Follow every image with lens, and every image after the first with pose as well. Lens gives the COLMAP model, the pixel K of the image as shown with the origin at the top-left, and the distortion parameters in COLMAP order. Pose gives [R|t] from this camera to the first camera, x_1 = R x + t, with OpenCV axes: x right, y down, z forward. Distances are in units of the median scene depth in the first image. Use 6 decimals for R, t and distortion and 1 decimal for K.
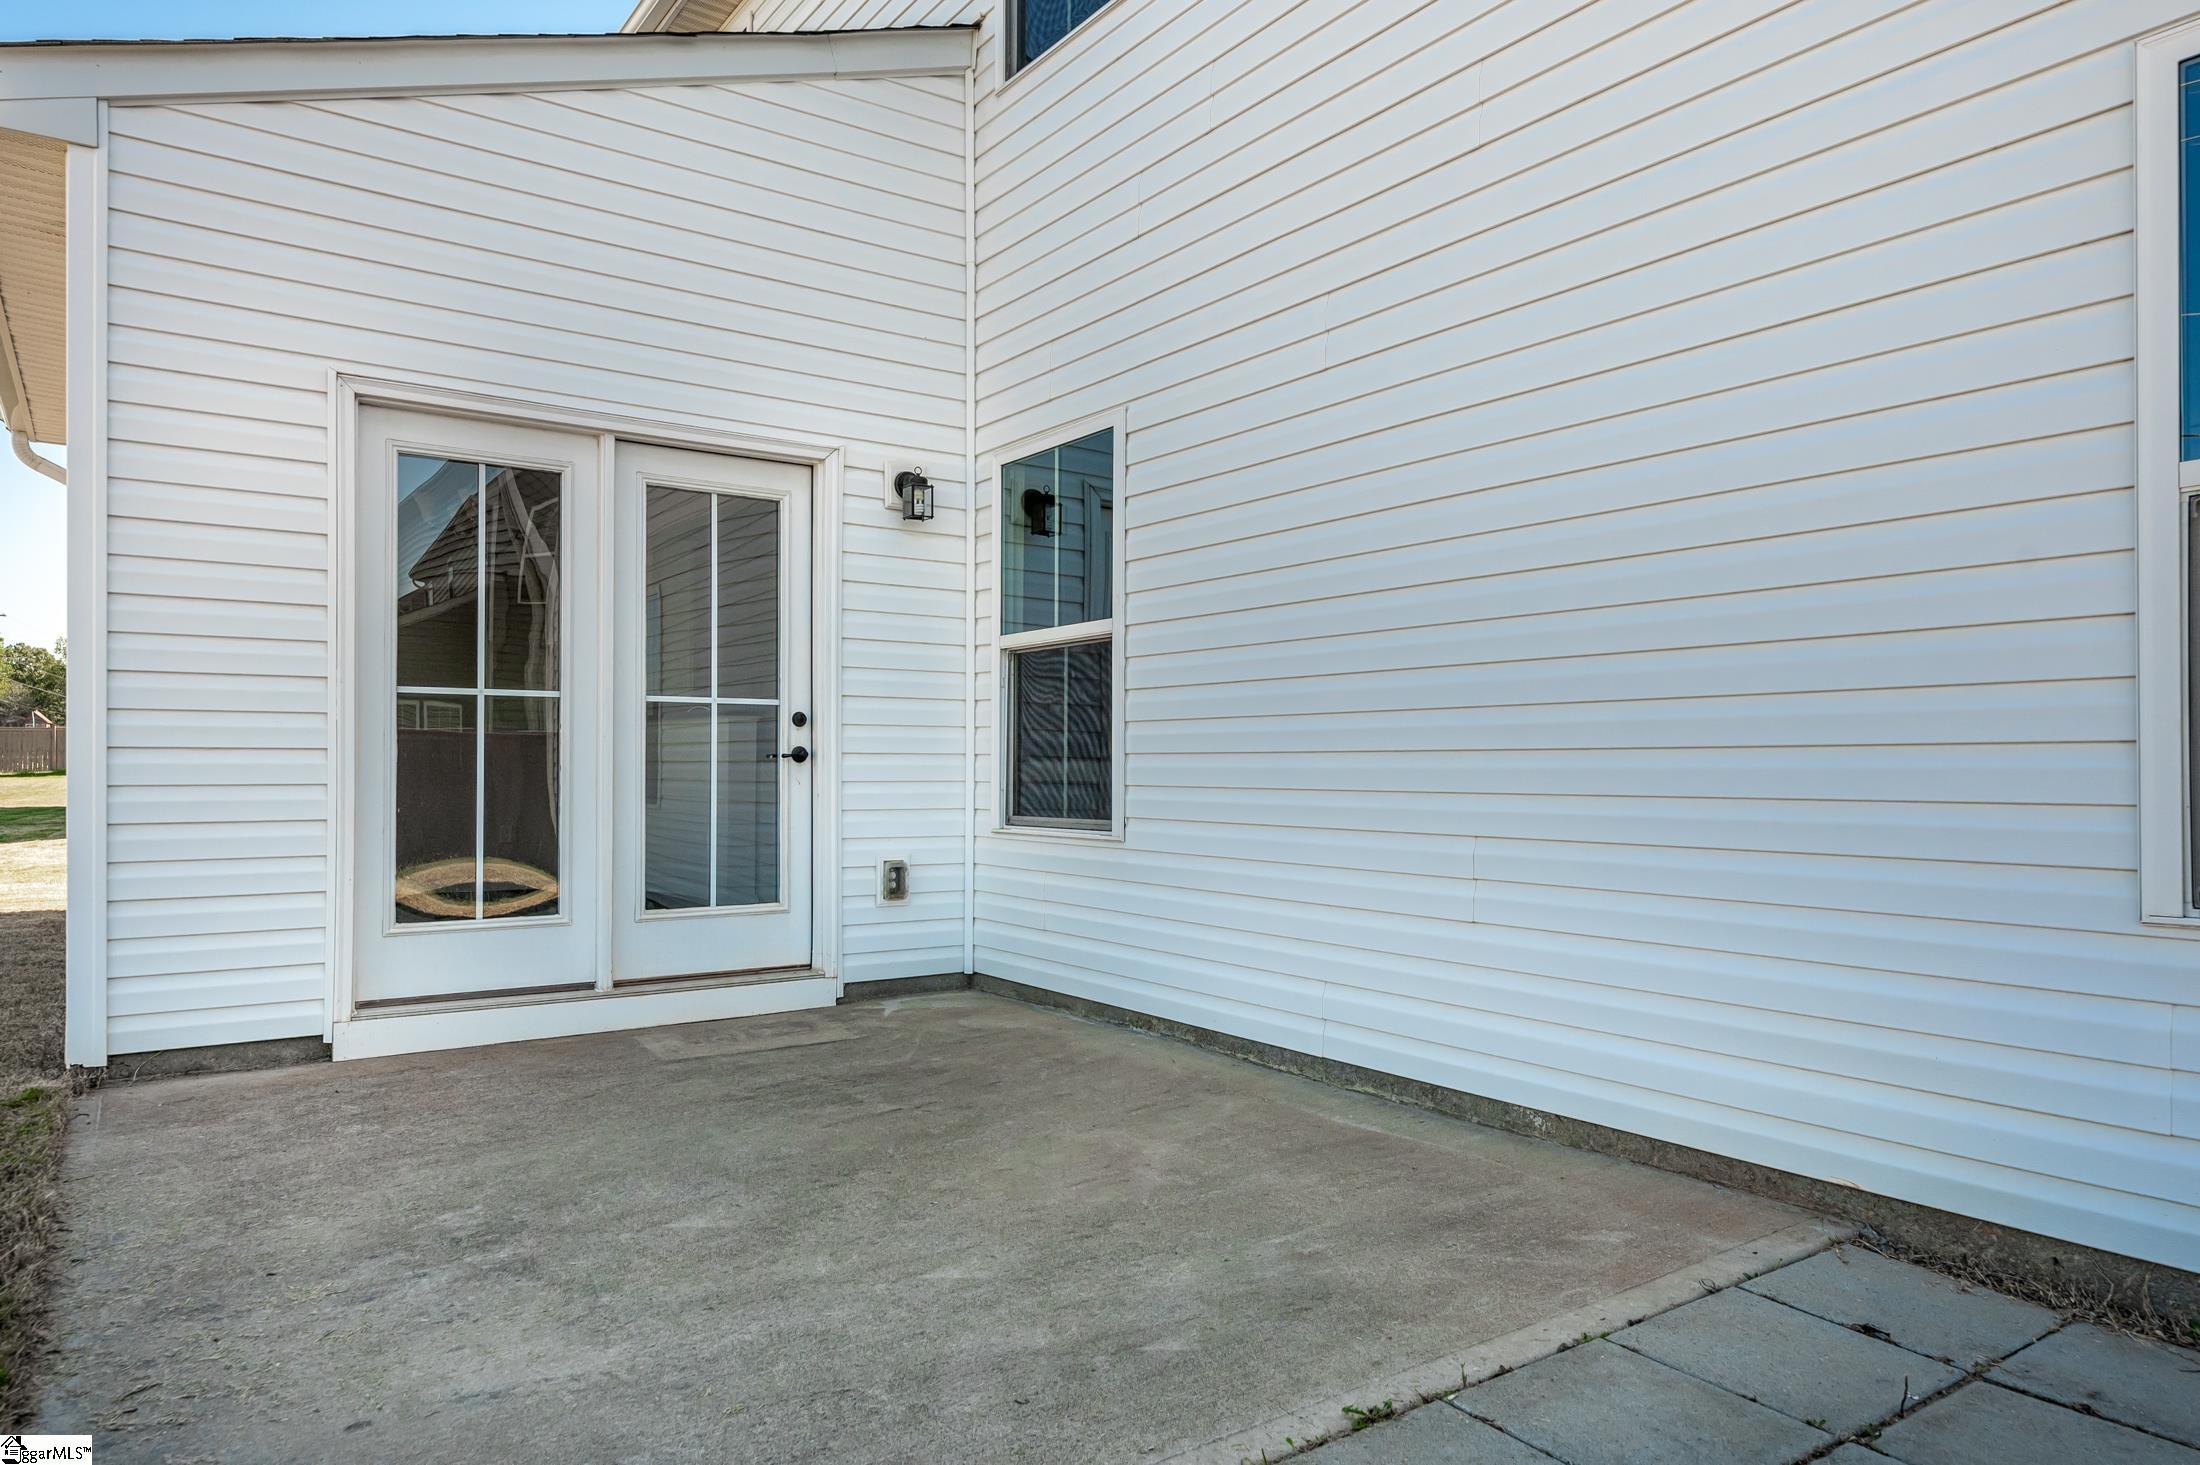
lens RADIAL K [[1401.1, 0, 1098.5], [0, 1401.1, 744.6], [0, 0, 1]] dist [0.004965, -0.001270]
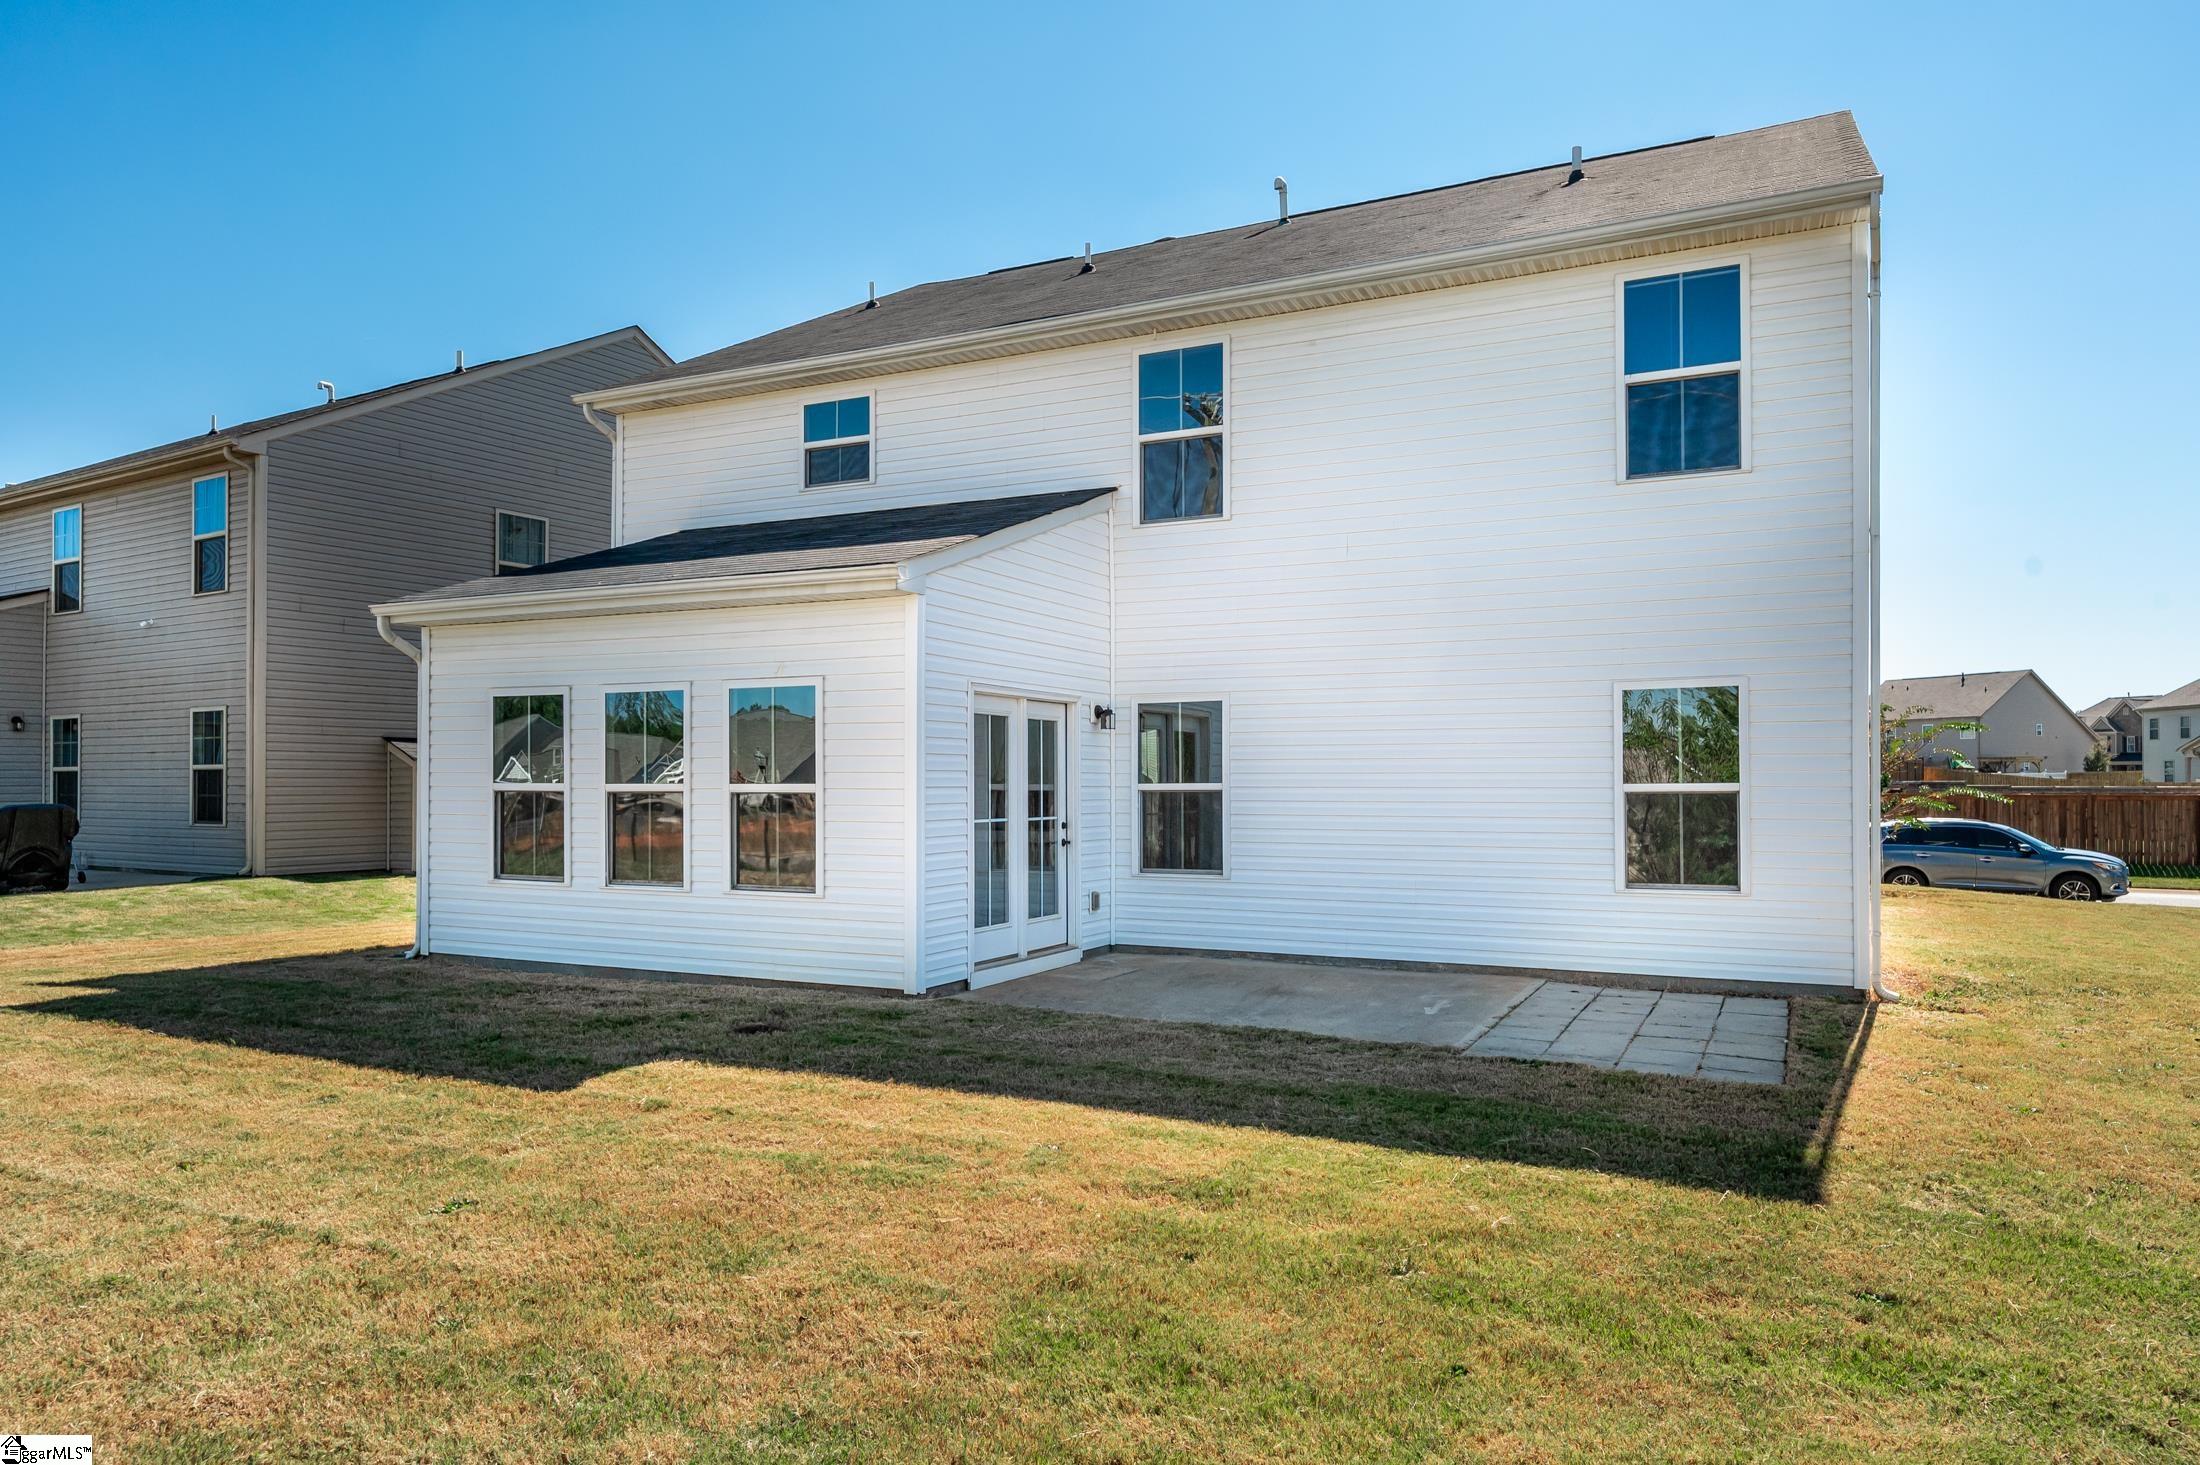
lens RADIAL K [[1401.1, 0, 1098.8], [0, 1401.1, 735.5], [0, 0, 1]] dist [0.004965, -0.001270]
pose [[0.880554, 0.013588, 0.473751, -1.166098], [-0.004967, 0.999799, -0.019443, -0.112897], [-0.473920, 0.014768, 0.880444, -0.875548]]
